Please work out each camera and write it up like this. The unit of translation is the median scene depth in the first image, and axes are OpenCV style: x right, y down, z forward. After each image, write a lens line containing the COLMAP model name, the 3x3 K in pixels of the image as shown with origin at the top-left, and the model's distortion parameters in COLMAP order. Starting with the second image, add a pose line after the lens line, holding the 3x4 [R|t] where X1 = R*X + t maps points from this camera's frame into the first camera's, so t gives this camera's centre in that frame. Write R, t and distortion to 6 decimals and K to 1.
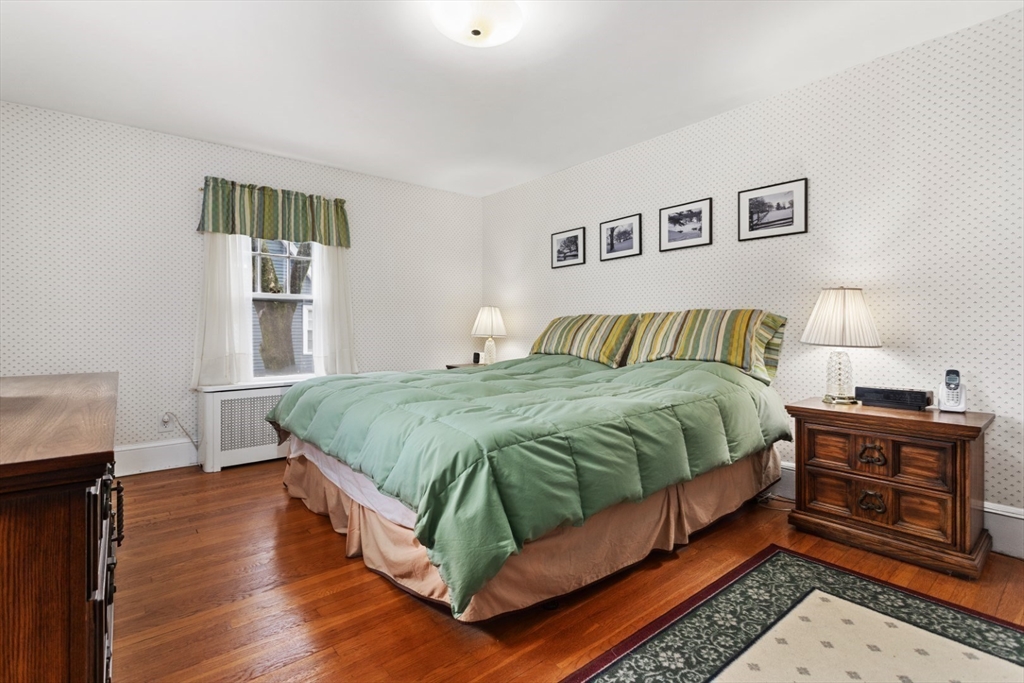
lens RADIAL K [[485.0, 0, 511.6], [0, 485.0, 323.6], [0, 0, 1]] dist [-0.001452, 0.000107]
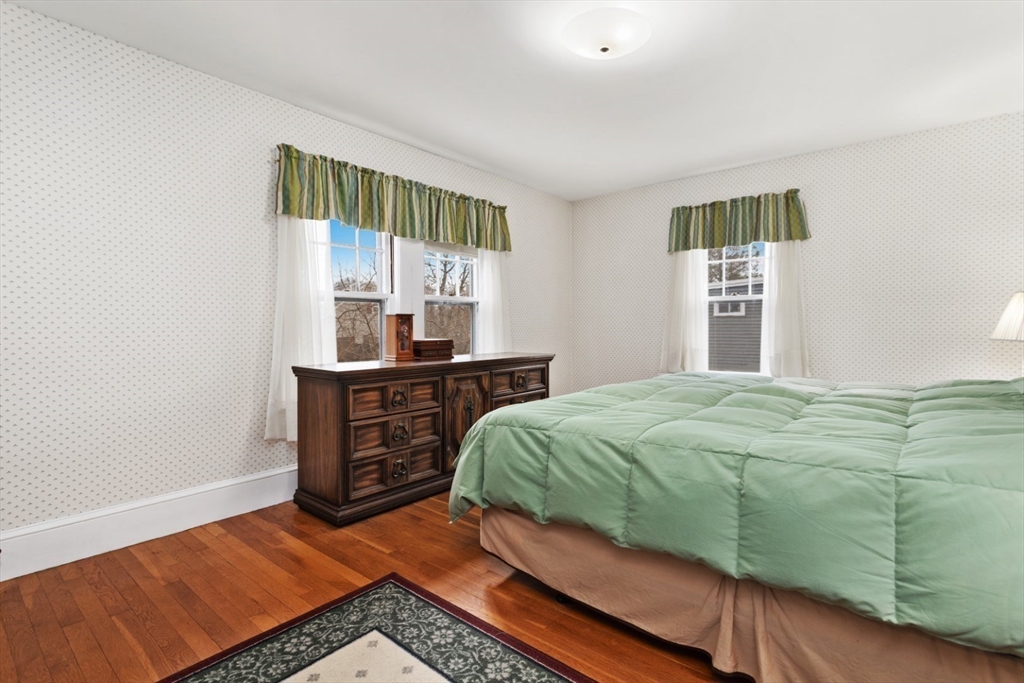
lens RADIAL K [[486.7, 0, 512.0], [0, 486.7, 312.5], [0, 0, 1]] dist [0.001703, 0.000409]
pose [[0.181257, -0.027351, -0.983055, 0.849278], [0.012718, 0.999595, -0.025466, -0.004973], [0.983354, -0.007887, 0.181531, 0.546164]]
